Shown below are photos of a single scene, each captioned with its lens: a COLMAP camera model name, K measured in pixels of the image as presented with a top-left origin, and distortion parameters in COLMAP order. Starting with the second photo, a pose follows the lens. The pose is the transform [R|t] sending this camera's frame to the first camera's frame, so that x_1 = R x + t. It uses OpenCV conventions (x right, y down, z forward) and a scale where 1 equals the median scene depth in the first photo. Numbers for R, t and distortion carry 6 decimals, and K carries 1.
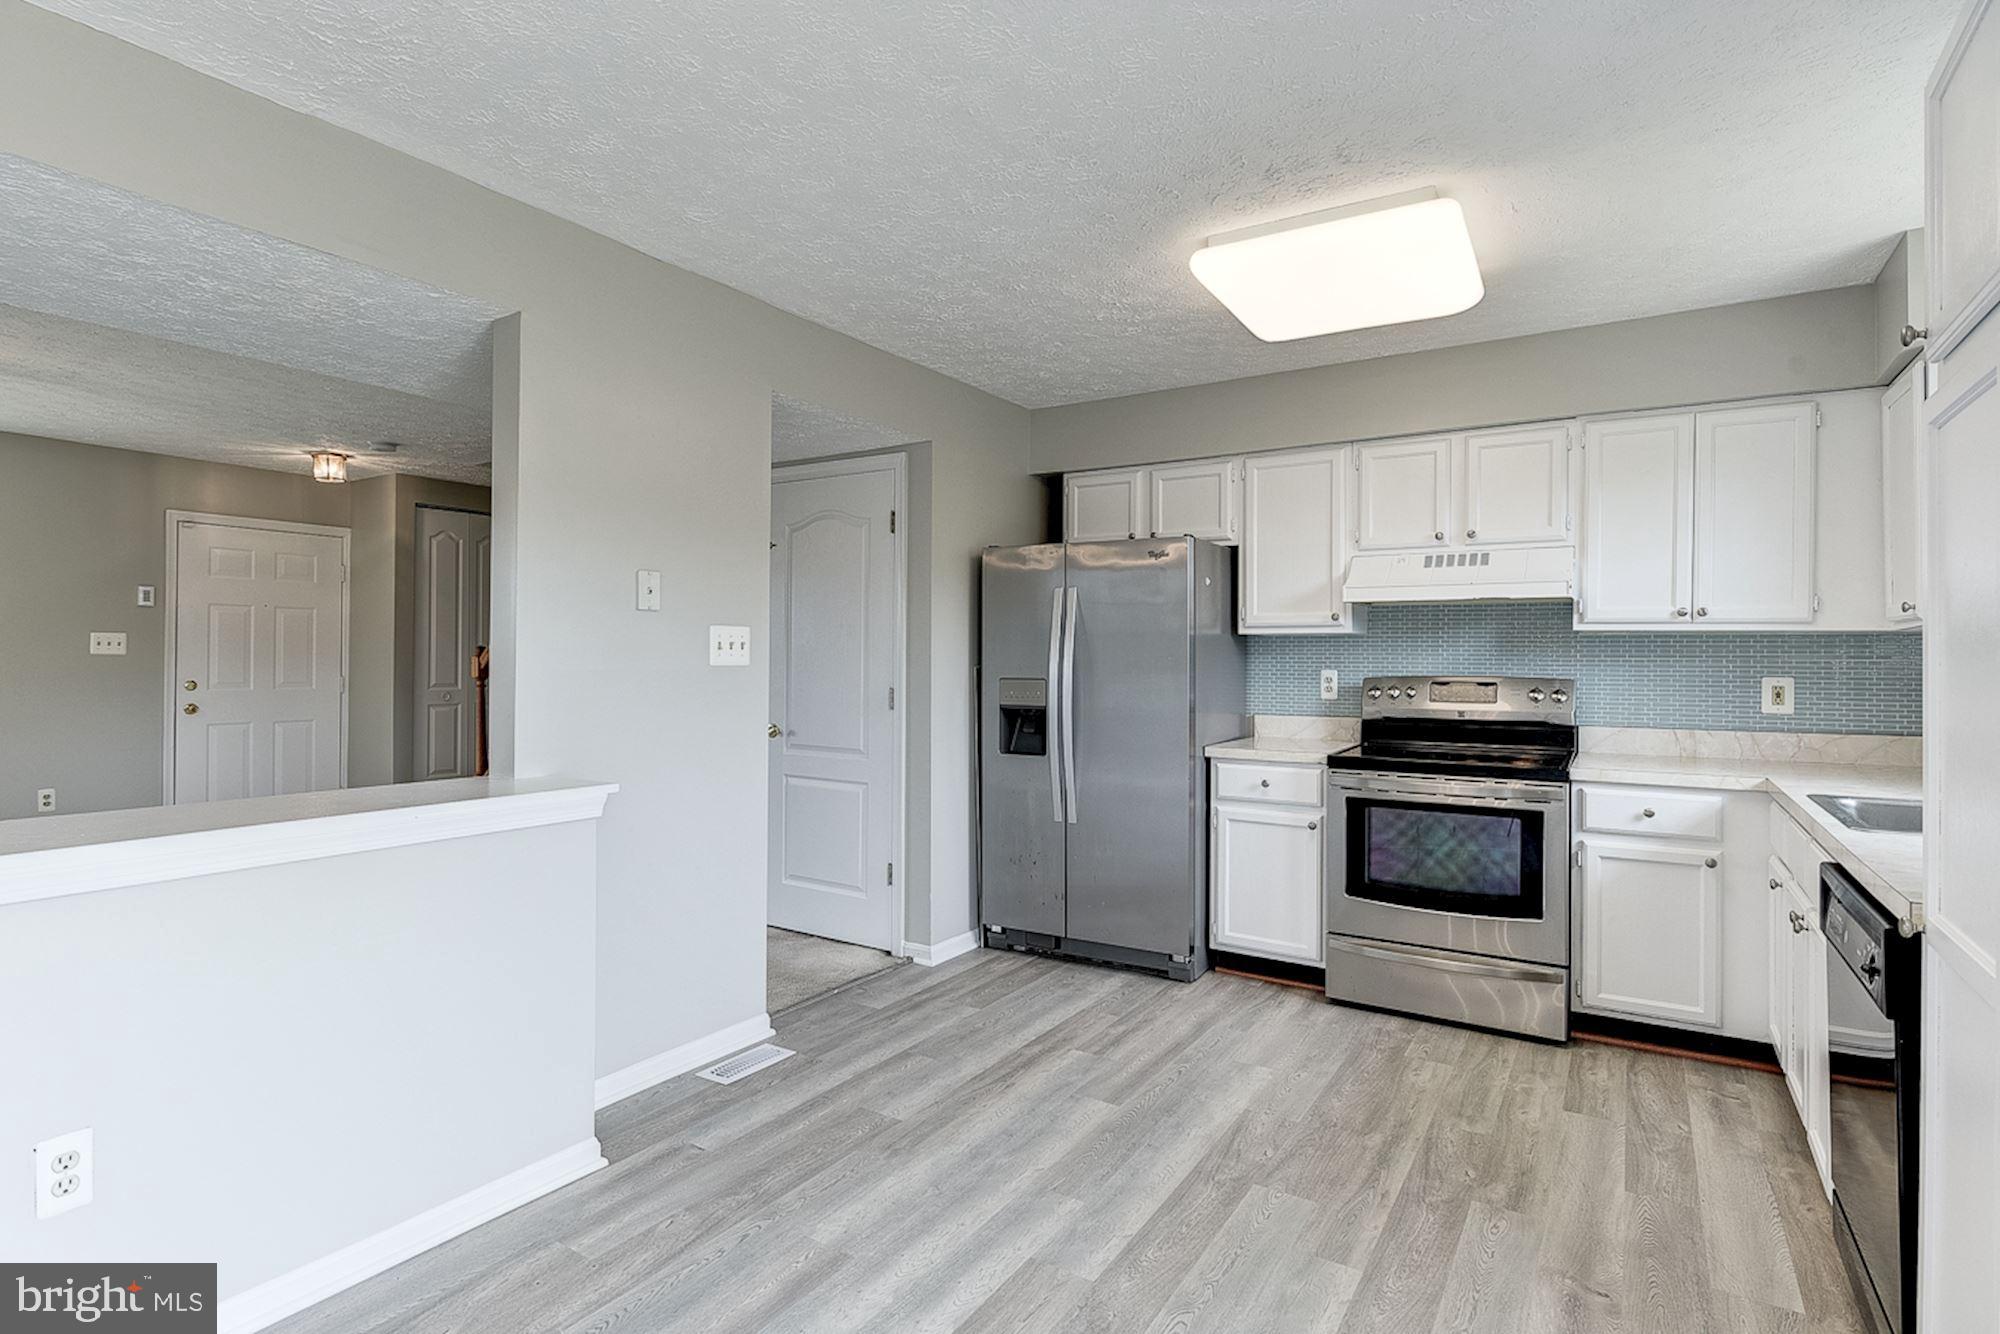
lens RADIAL K [[993.0, 0, 992.2], [0, 993.0, 658.4], [0, 0, 1]] dist [-0.003318, -0.000155]
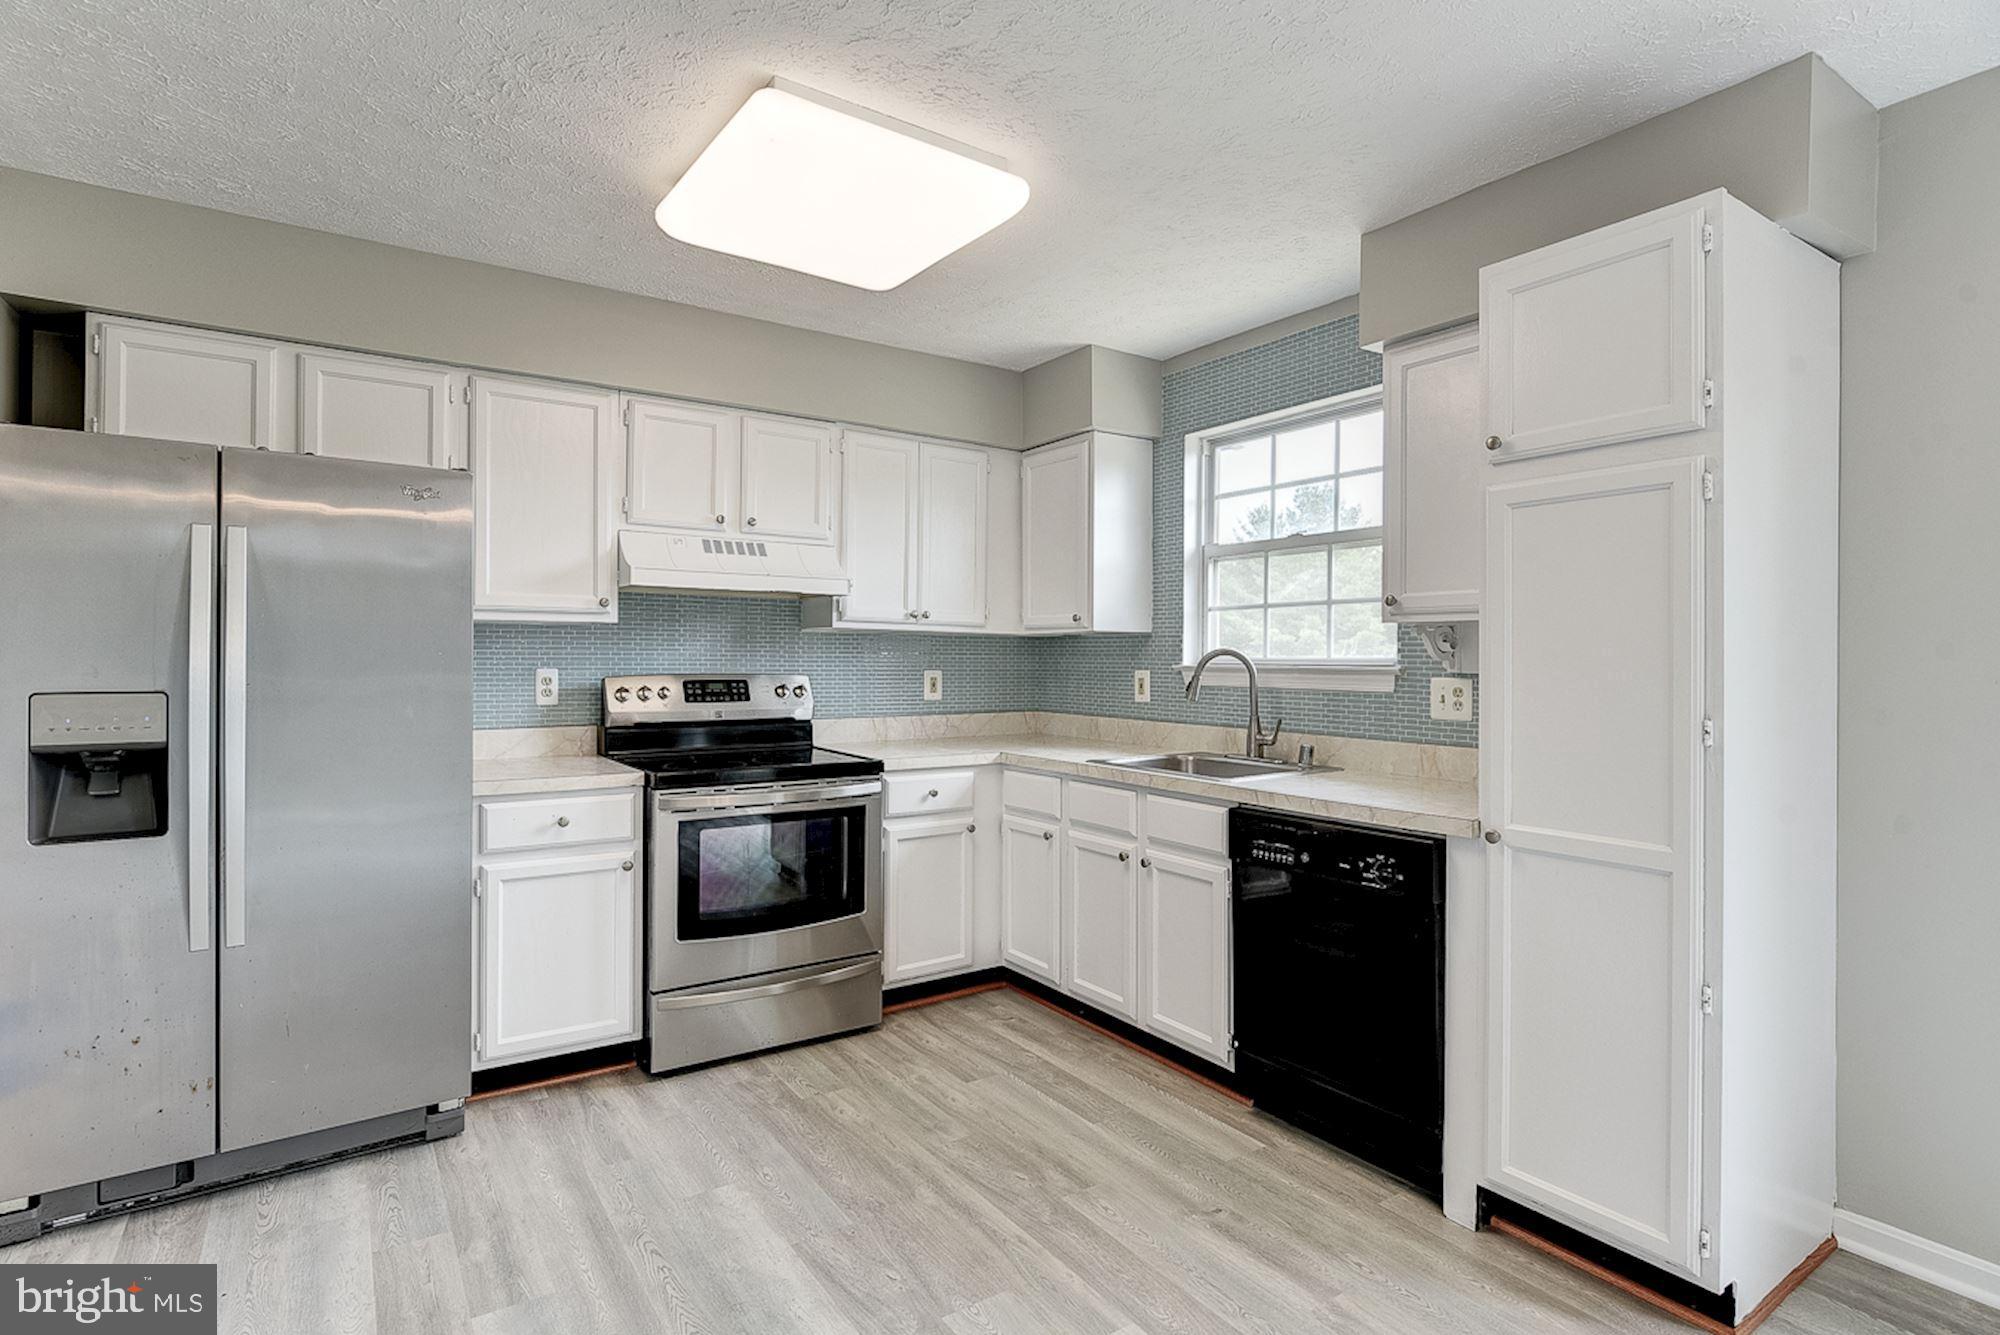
lens RADIAL K [[993.0, 0, 992.2], [0, 993.0, 658.9], [0, 0, 1]] dist [-0.003318, -0.000155]
pose [[0.395389, -0.003303, 0.918508, -0.309542], [-0.003868, 0.999979, 0.005261, -0.001689], [-0.918506, -0.005633, 0.395368, 0.450102]]
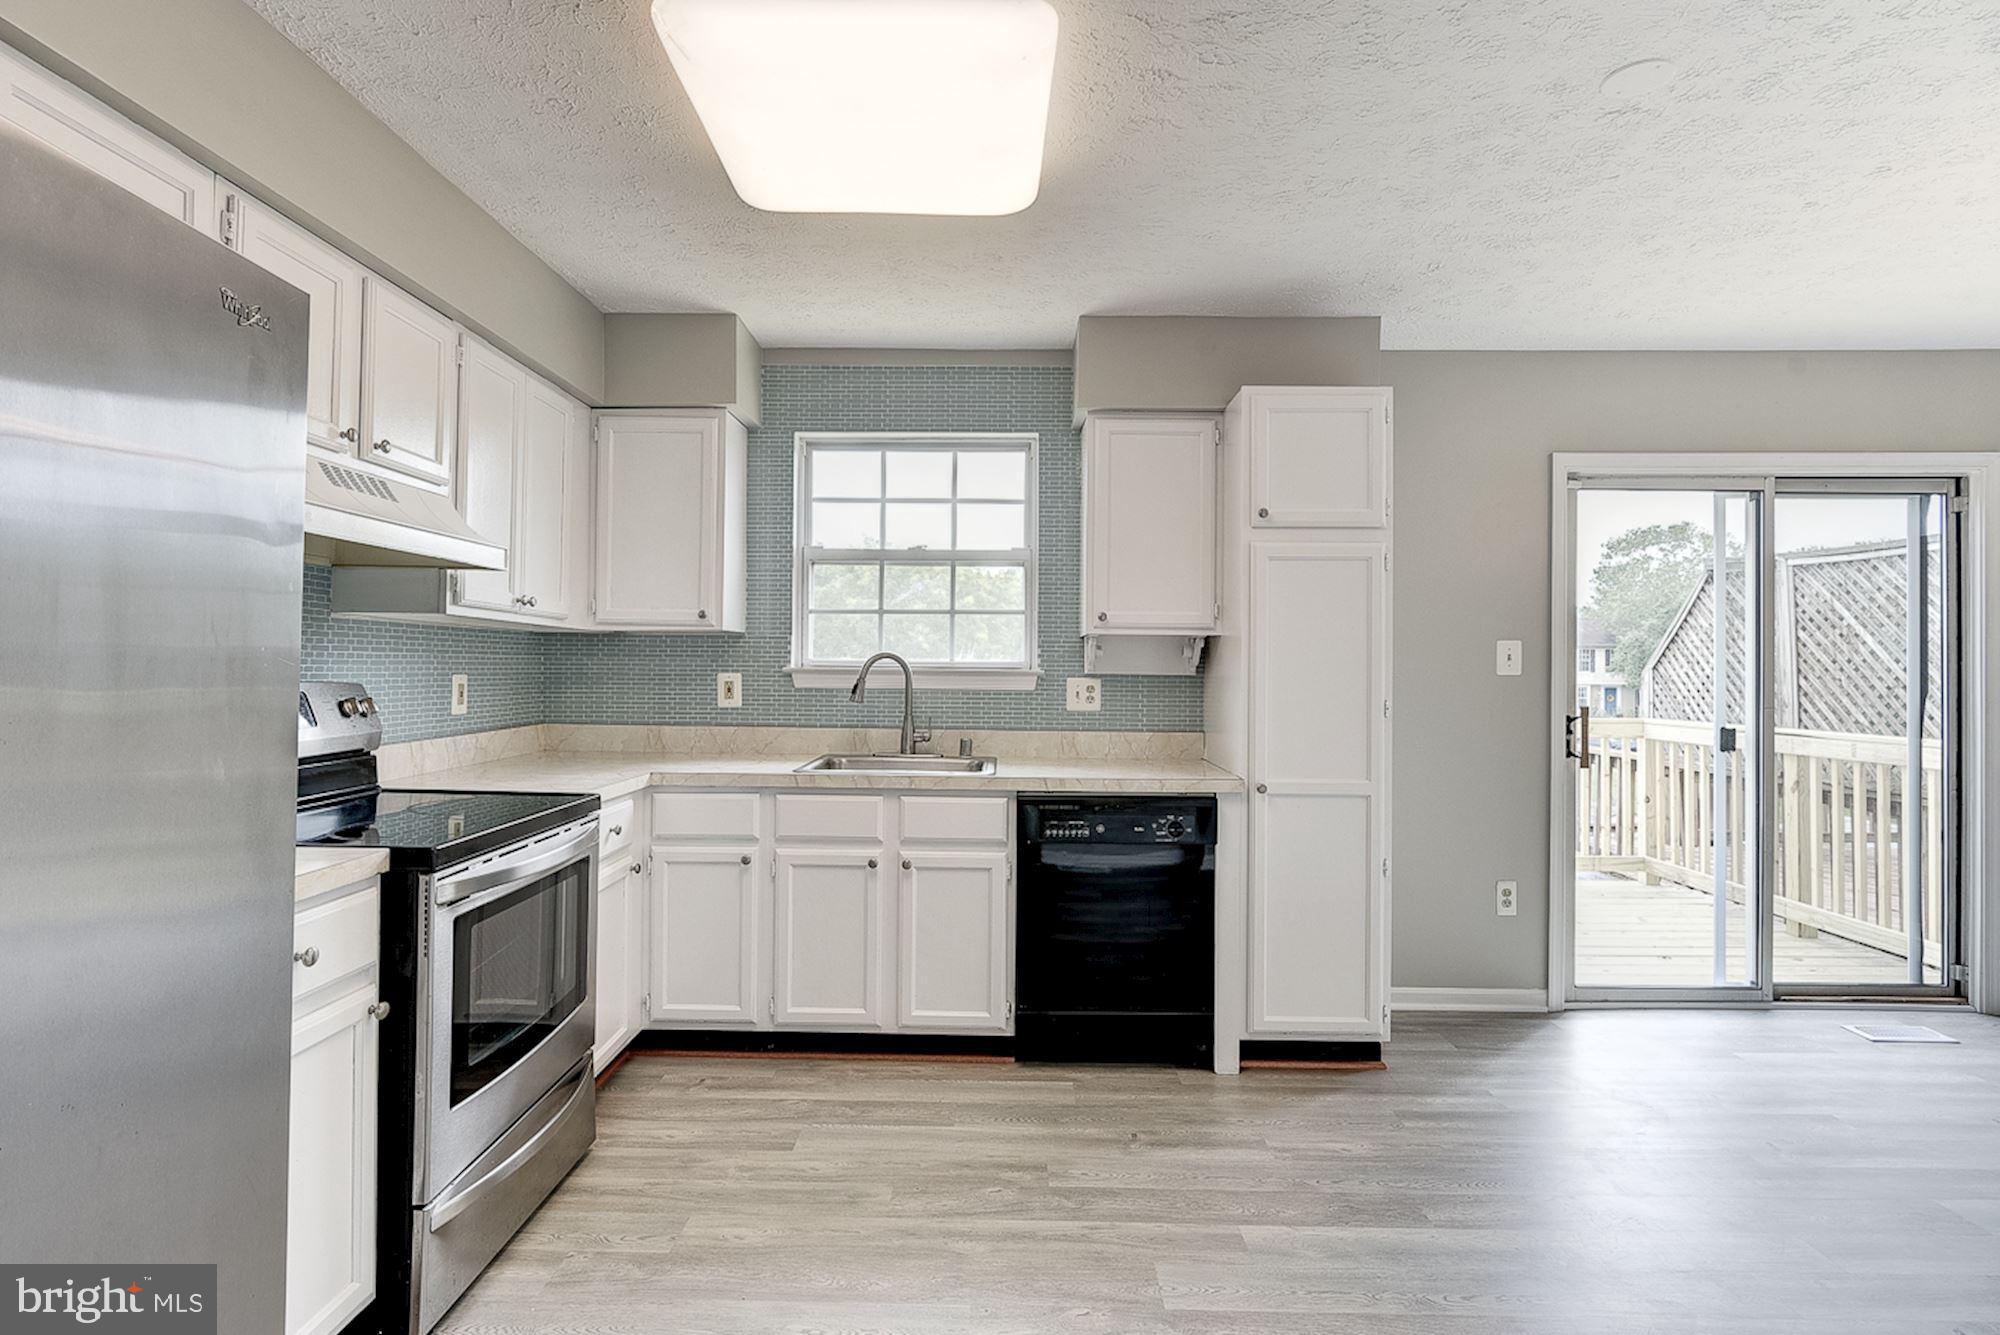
lens RADIAL K [[993.0, 0, 992.2], [0, 993.0, 658.9], [0, 0, 1]] dist [-0.003318, -0.000155]
pose [[-0.529774, -0.004516, 0.848127, -0.240160], [-0.012793, 0.999915, -0.002666, 0.001054], [-0.848043, -0.012262, -0.529786, 1.076074]]
